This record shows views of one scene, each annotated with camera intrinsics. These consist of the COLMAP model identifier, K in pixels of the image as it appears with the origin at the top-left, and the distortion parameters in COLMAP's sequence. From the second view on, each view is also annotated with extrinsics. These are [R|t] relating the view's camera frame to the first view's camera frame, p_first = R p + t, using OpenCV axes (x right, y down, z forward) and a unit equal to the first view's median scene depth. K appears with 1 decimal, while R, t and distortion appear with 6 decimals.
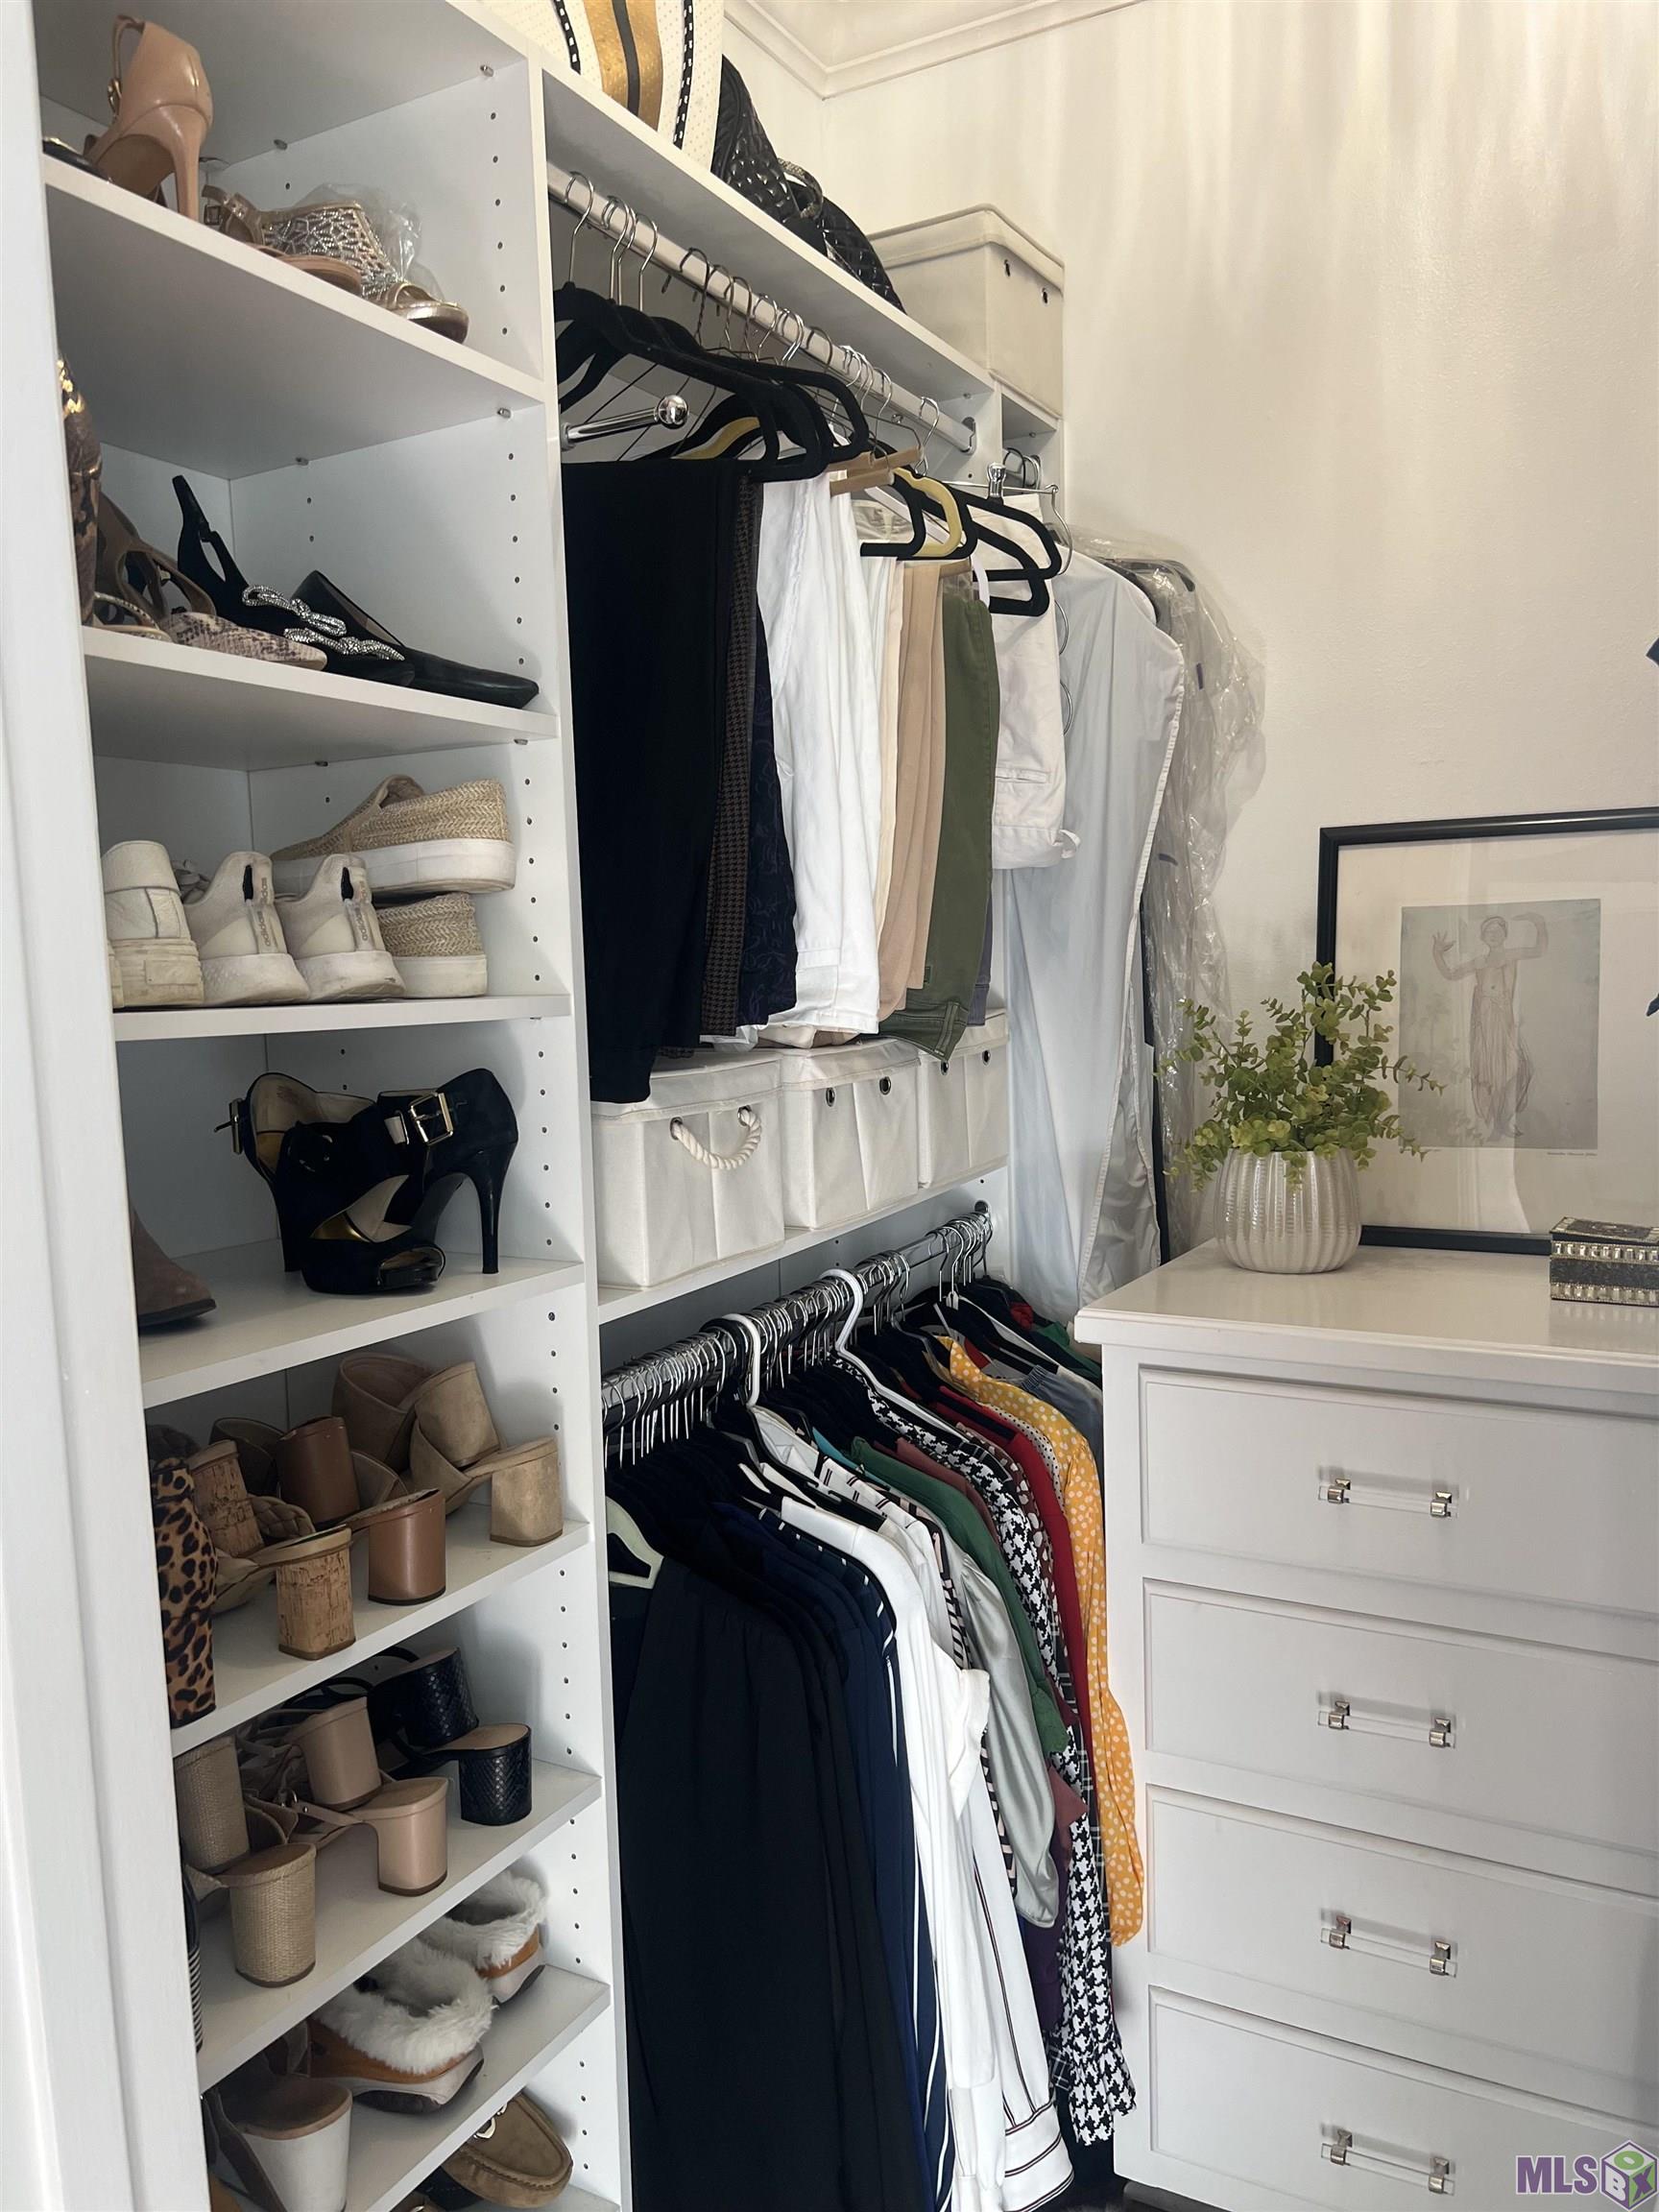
lens RADIAL K [[1681.2, 0, 829.5], [0, 1681.2, 1106.0], [0, 0, 1]] dist [0.100998, -0.120169]
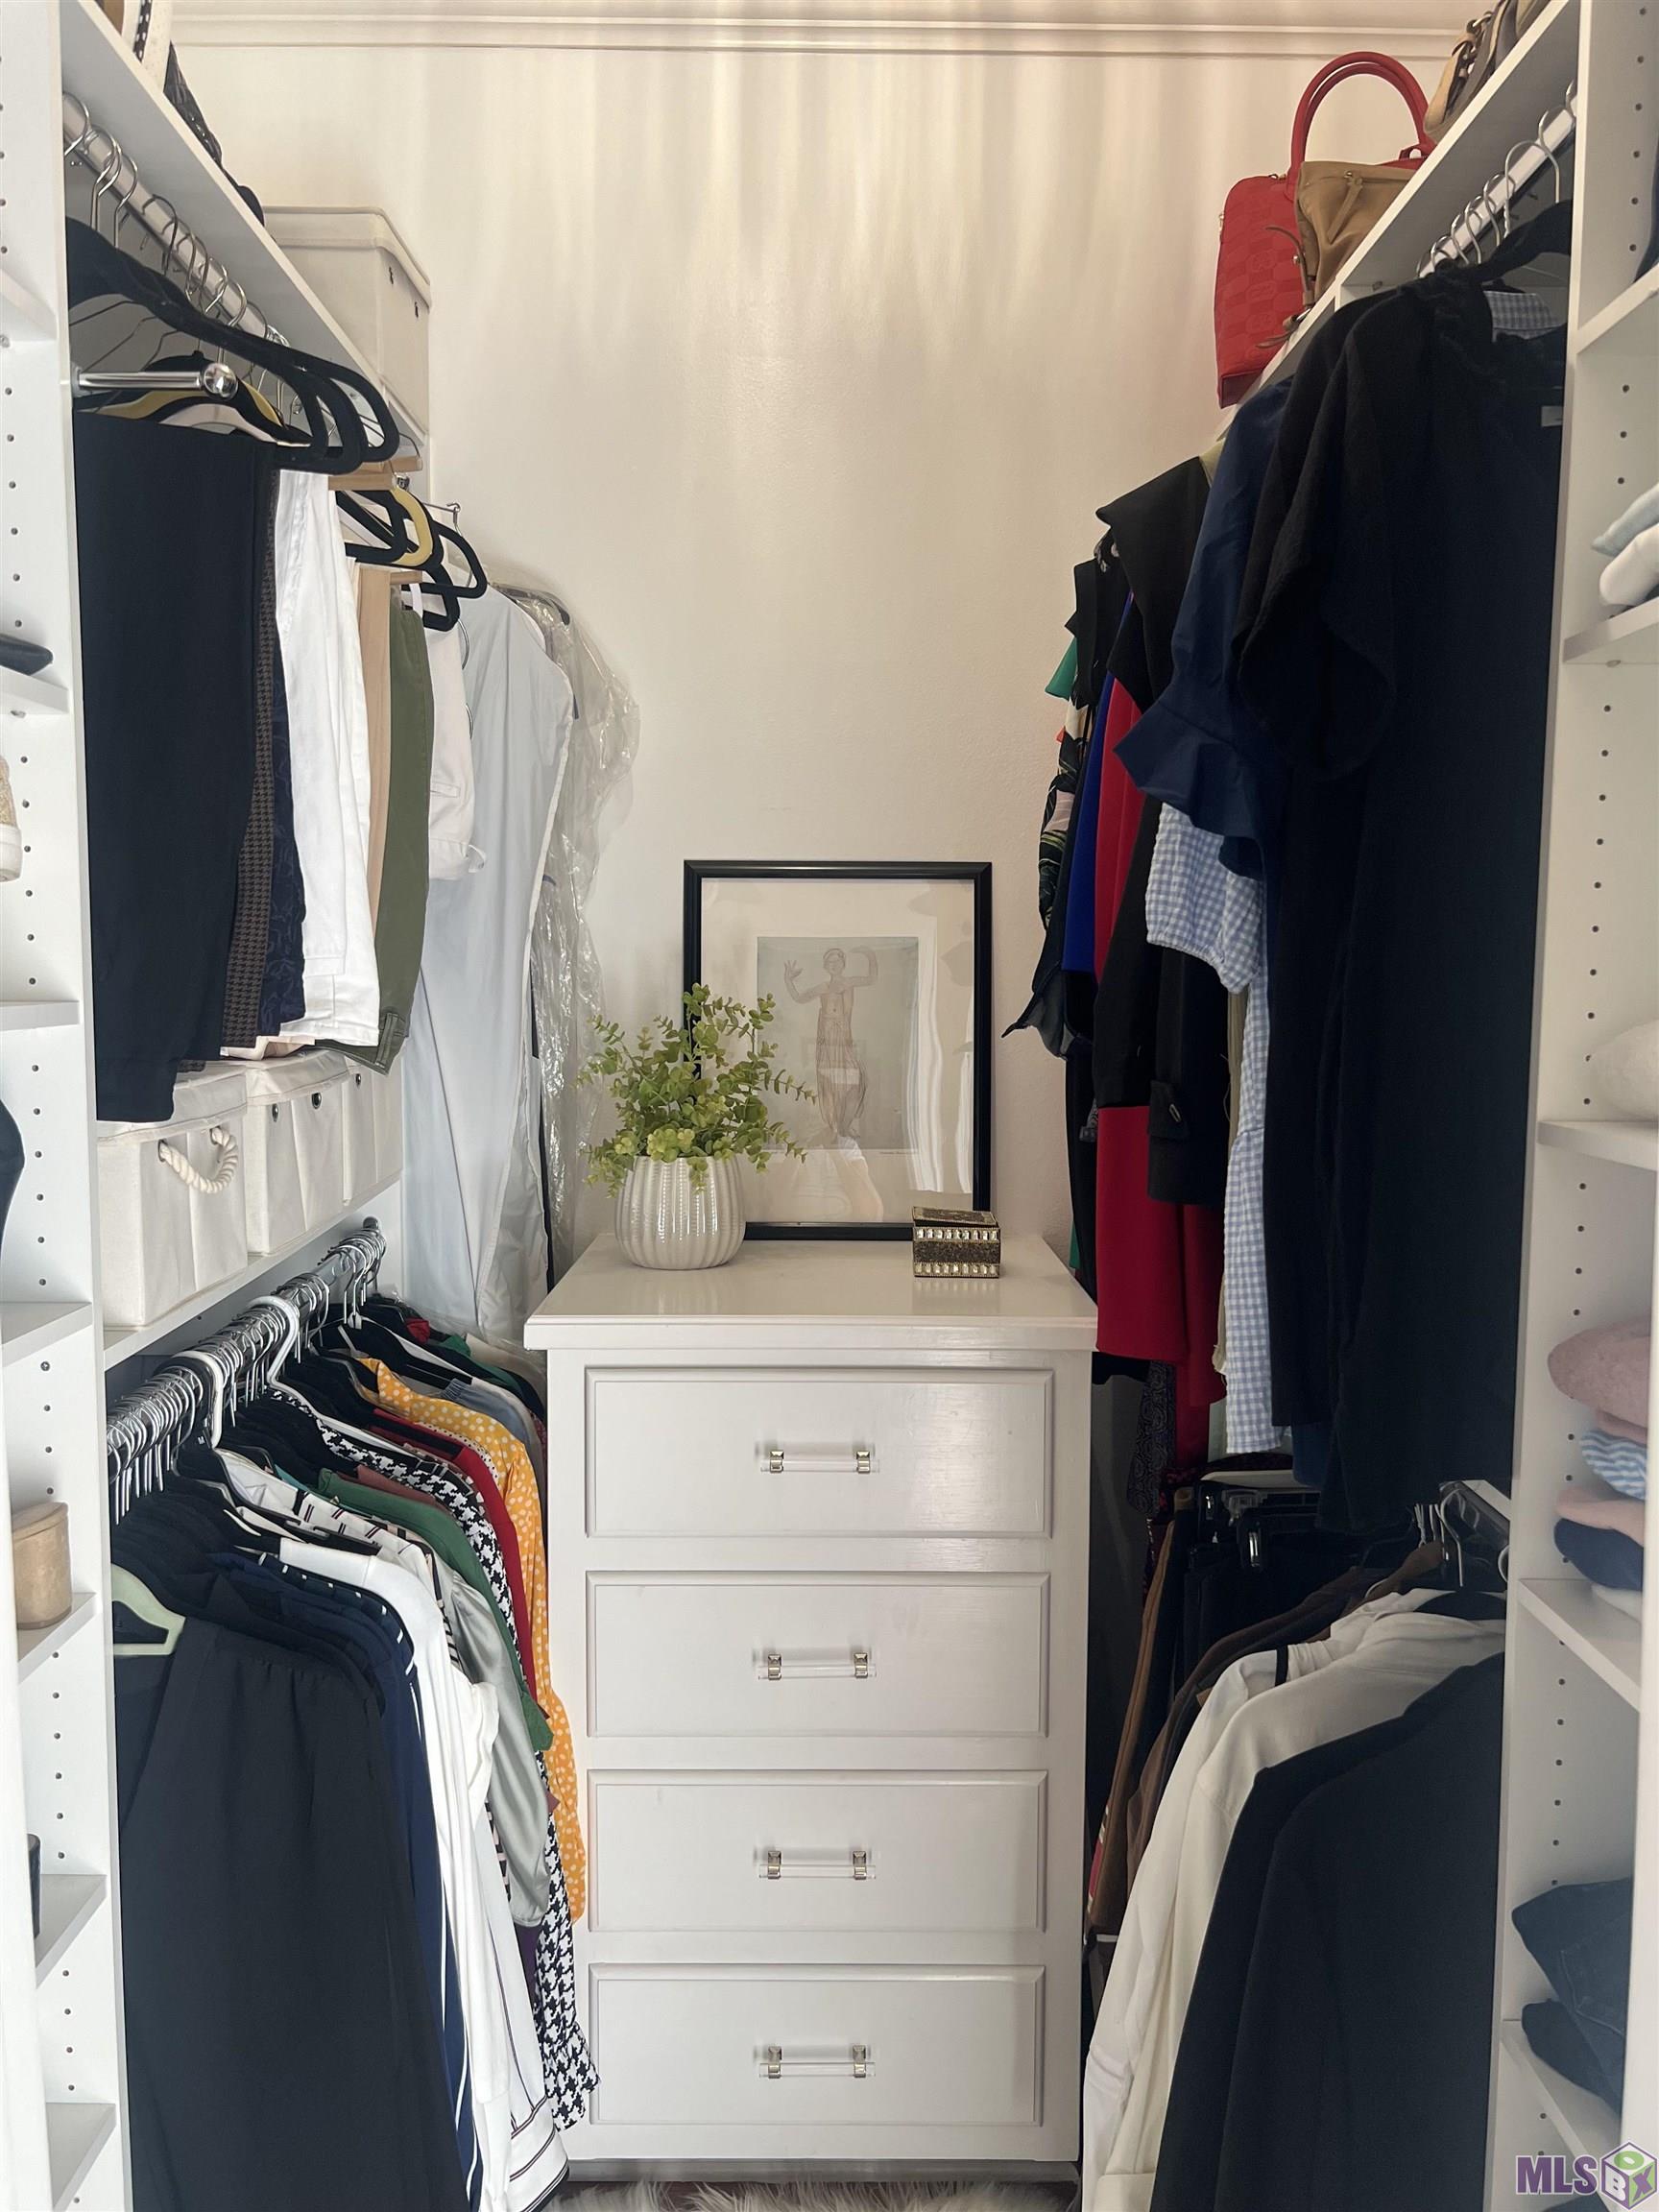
lens RADIAL K [[1686.9, 0, 832.3], [0, 1686.9, 1098.6], [0, 0, 1]] dist [0.095932, -0.105659]
pose [[0.869531, -0.008256, 0.493810, -0.200637], [0.013698, 0.999879, -0.007403, -0.001985], [-0.493689, 0.013201, 0.869539, 0.015666]]
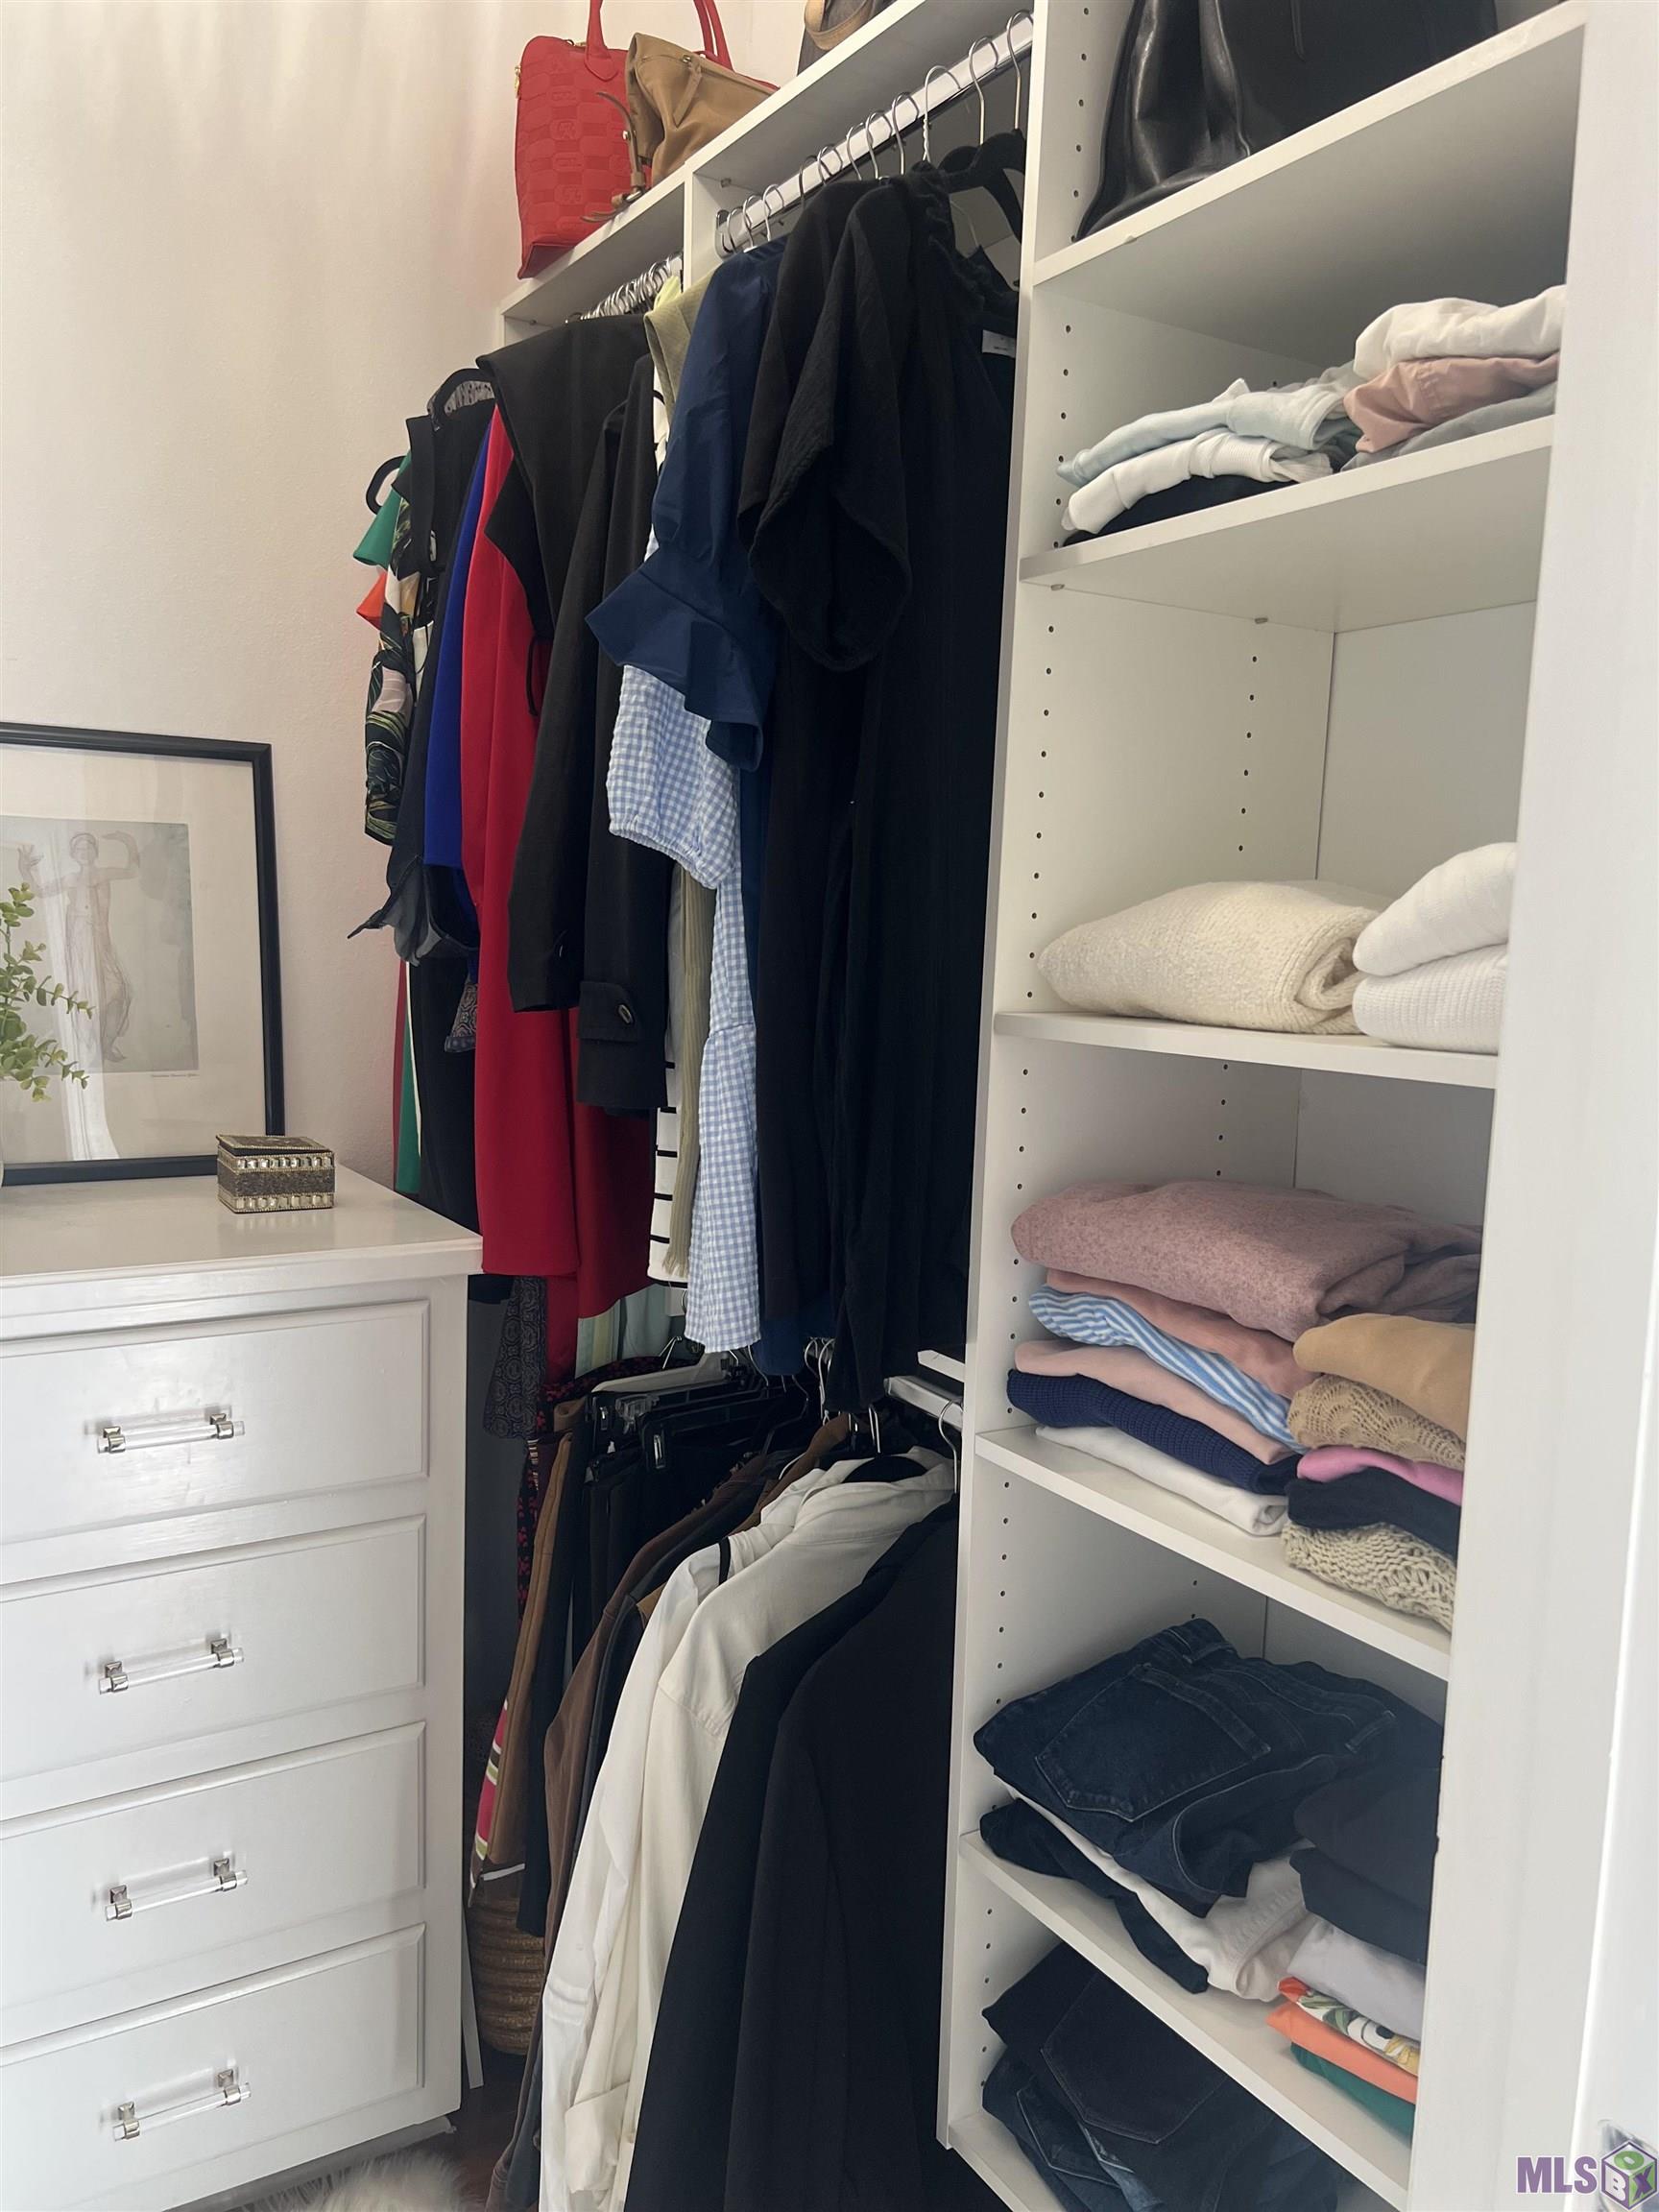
lens RADIAL K [[1684.3, 0, 827.2], [0, 1684.3, 1114.5], [0, 0, 1]] dist [0.090072, -0.108020]
pose [[0.482784, -0.063345, 0.873445, -0.299590], [0.030803, 0.997992, 0.055352, 0.007737], [-0.875197, 0.000182, 0.483766, 0.193410]]
